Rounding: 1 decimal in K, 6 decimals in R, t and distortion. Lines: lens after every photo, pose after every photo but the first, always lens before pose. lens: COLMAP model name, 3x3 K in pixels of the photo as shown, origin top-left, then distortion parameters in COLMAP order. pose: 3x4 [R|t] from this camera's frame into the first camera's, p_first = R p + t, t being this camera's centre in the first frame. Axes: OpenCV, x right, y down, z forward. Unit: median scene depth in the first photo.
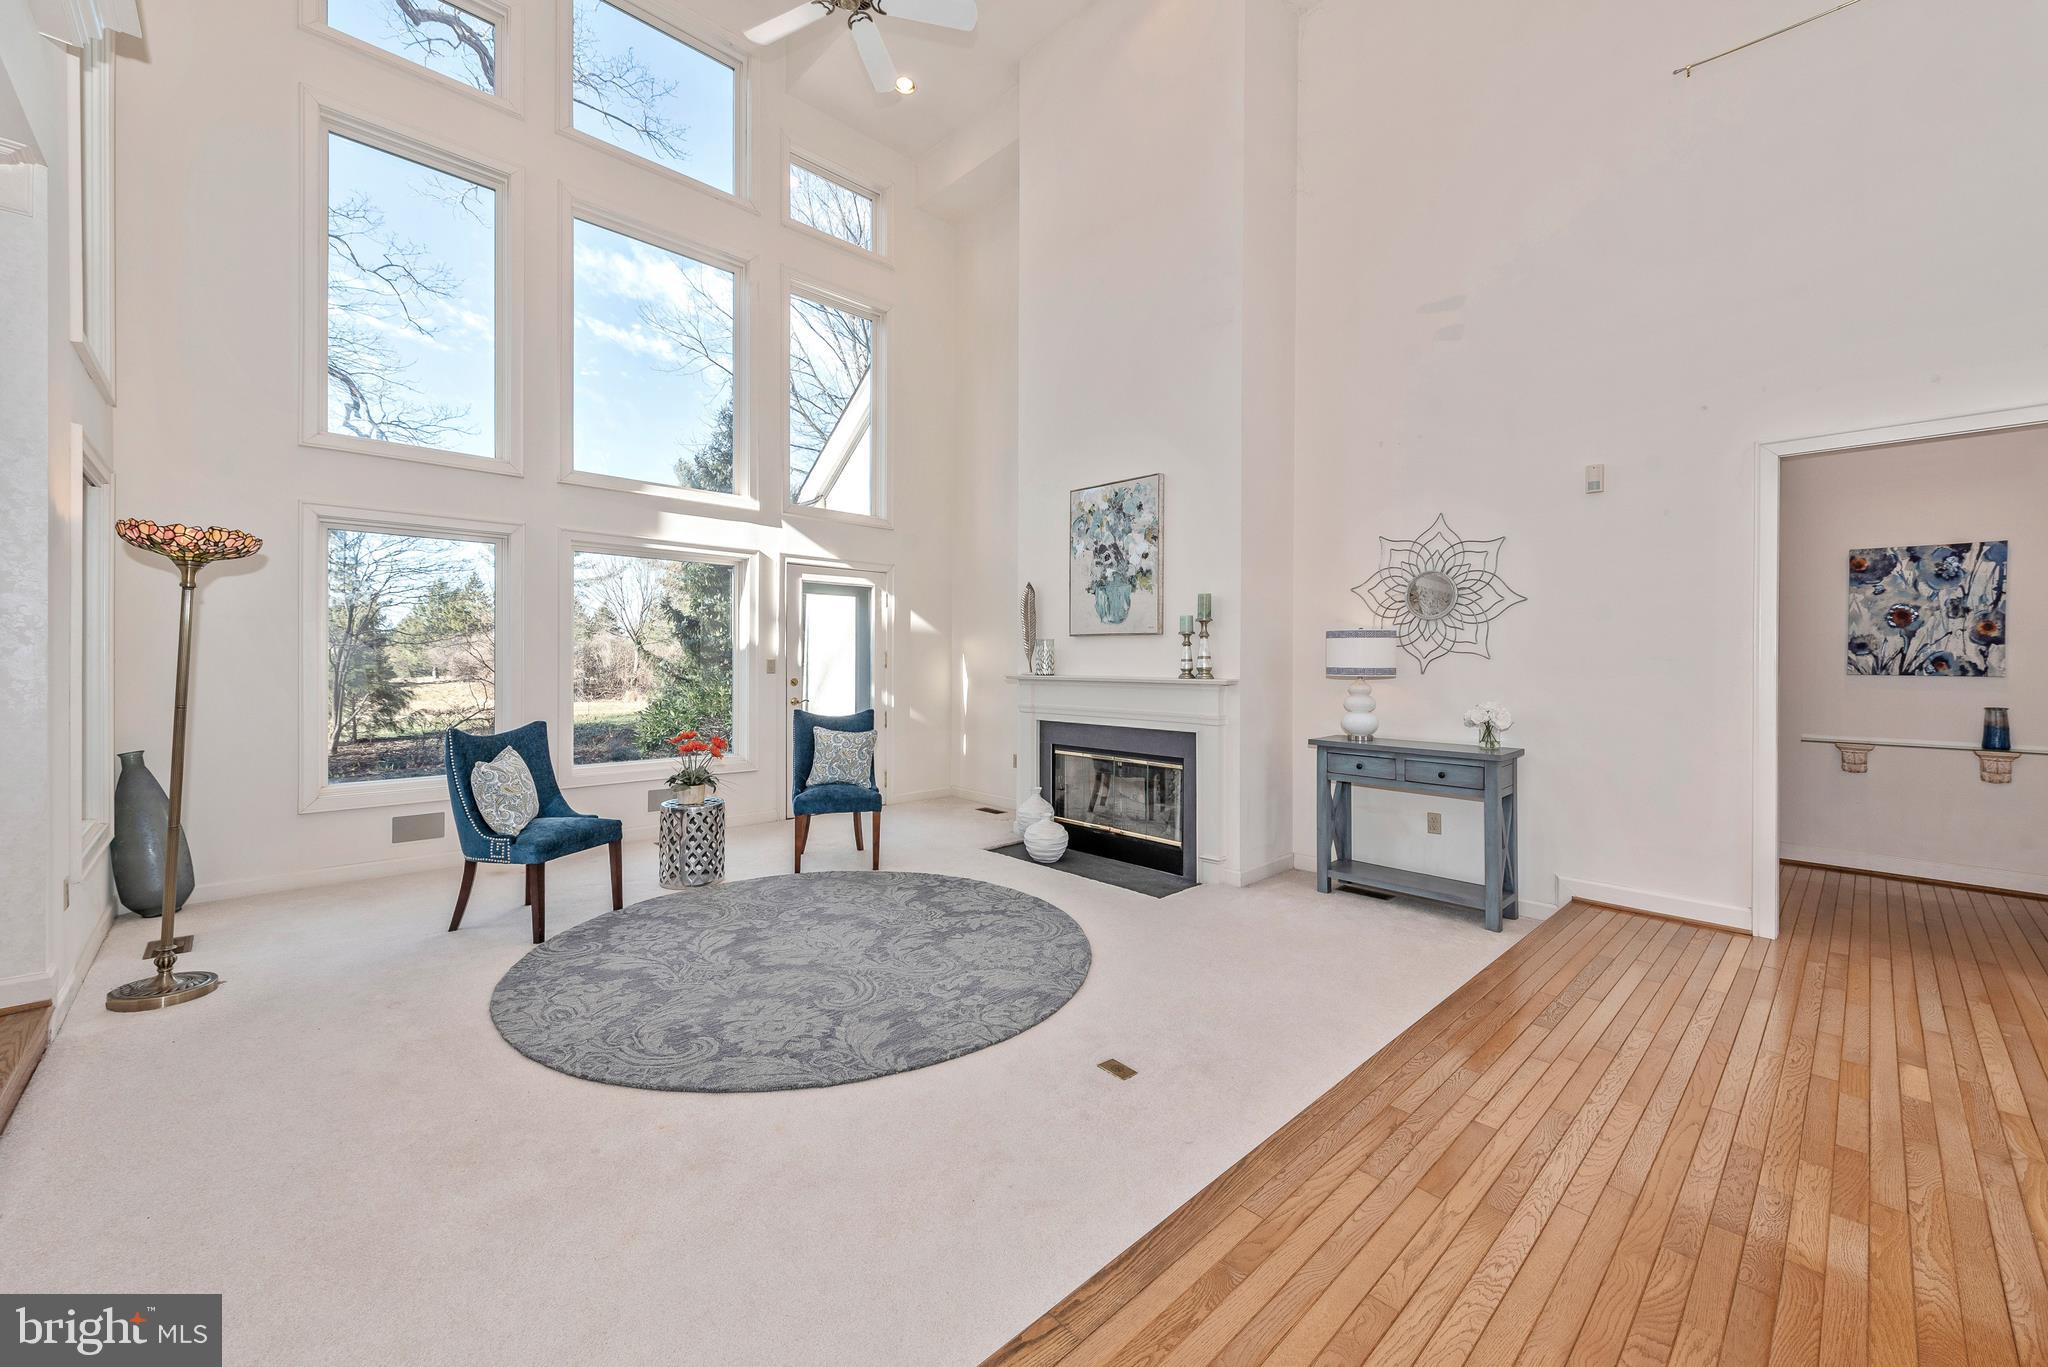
lens RADIAL K [[813.0, 0, 995.9], [0, 813.0, 640.9], [0, 0, 1]] dist [0.014110, -0.000186]
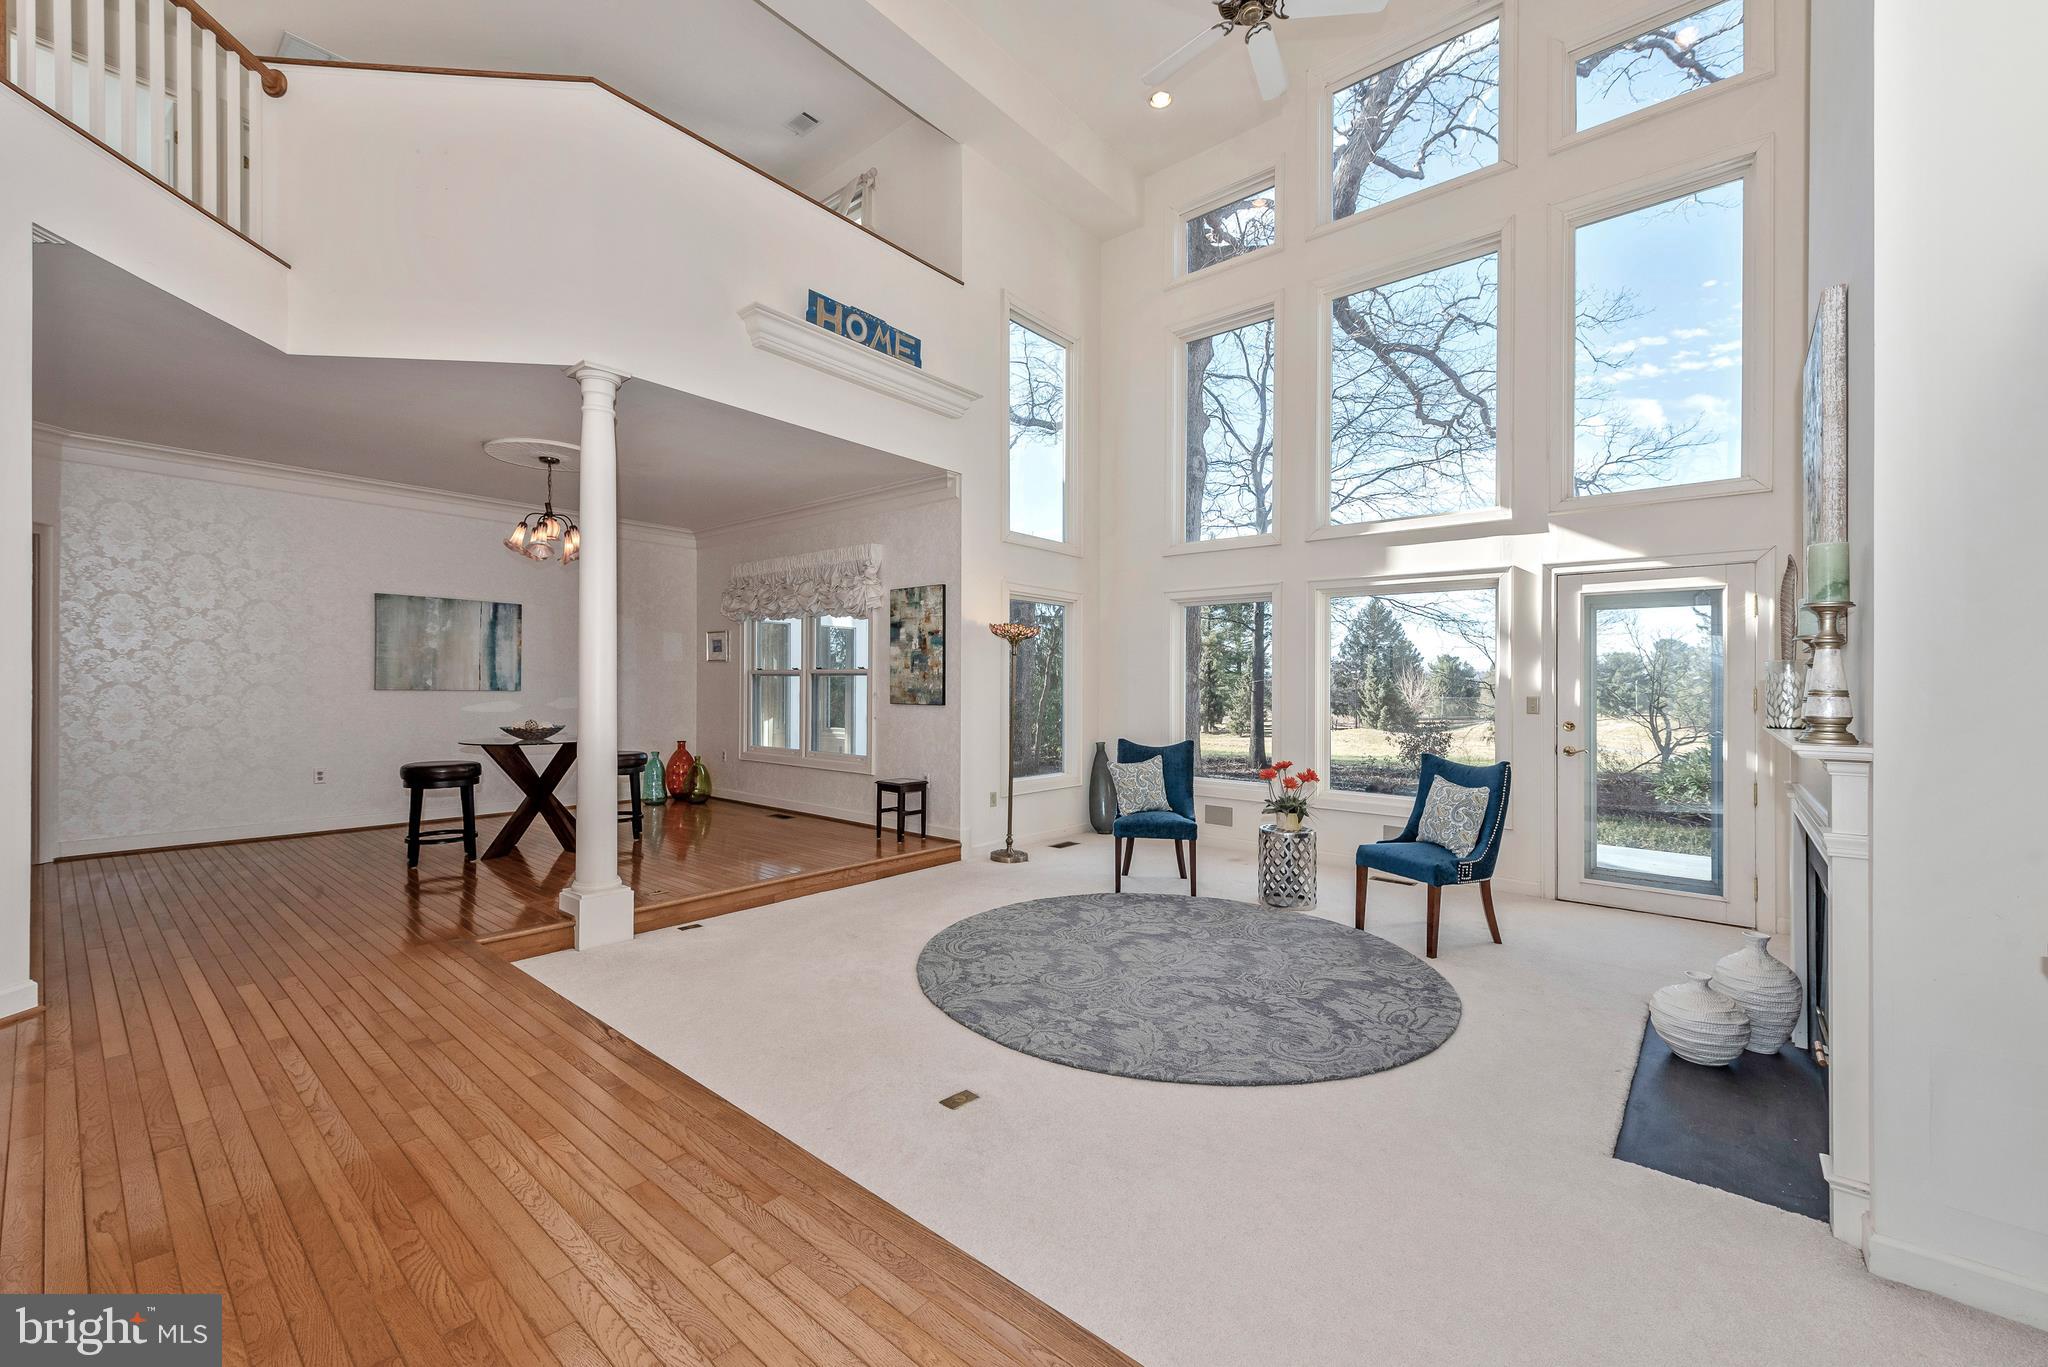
lens RADIAL K [[813.0, 0, 1021.9], [0, 813.0, 668.3], [0, 0, 1]] dist [0.014110, -0.000186]
pose [[0.116256, -0.027301, -0.992844, 0.833438], [0.009770, 0.999605, -0.026343, 0.019032], [0.993171, -0.006637, 0.116476, 0.692429]]
